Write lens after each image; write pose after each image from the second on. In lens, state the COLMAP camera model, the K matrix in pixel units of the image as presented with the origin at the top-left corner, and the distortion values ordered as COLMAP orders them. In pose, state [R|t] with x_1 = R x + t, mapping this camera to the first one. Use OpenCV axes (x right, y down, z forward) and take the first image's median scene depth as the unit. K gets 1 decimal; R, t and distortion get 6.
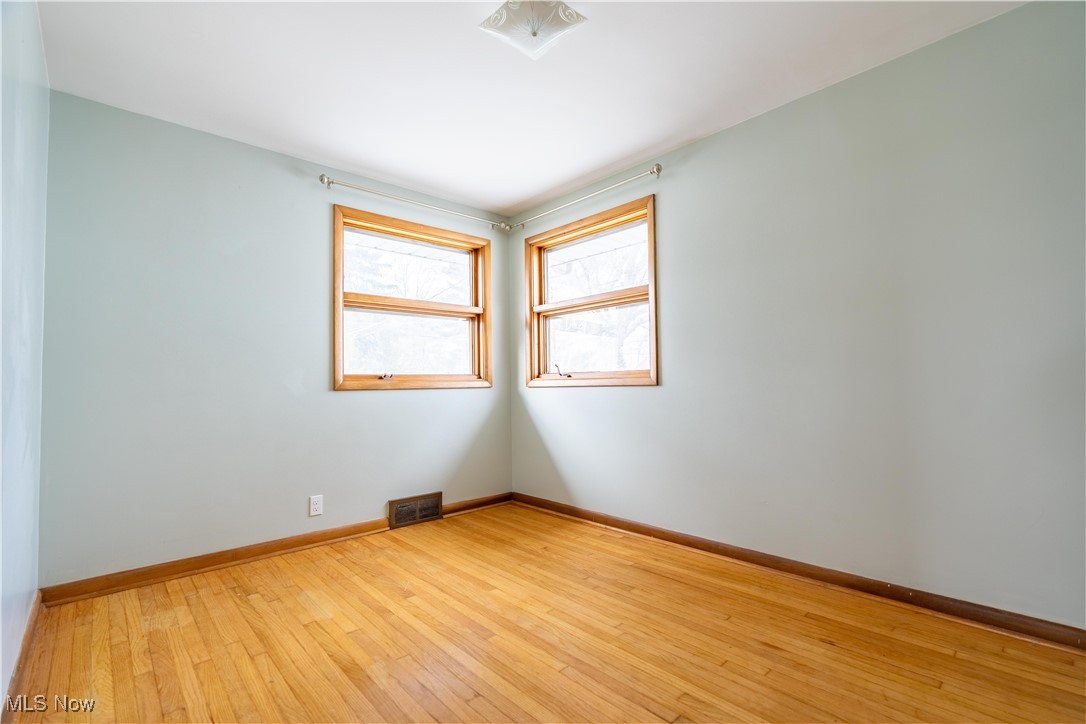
lens RADIAL K [[485.0, 0, 546.6], [0, 485.0, 363.7], [0, 0, 1]] dist [-0.015797, 0.005438]
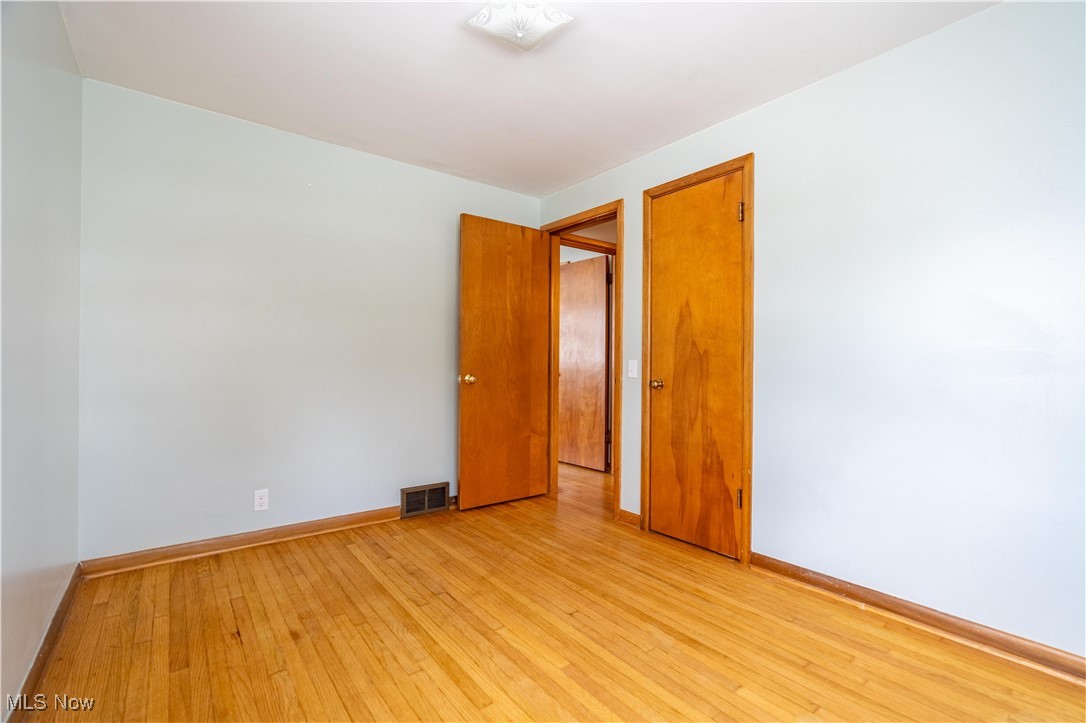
lens RADIAL K [[485.0, 0, 546.6], [0, 485.0, 363.2], [0, 0, 1]] dist [-0.015797, 0.005438]
pose [[-0.996158, 0.005102, 0.087428, -0.166912], [0.001237, 0.999022, -0.044203, 0.047101], [-0.087568, -0.043925, -0.995190, 2.002365]]
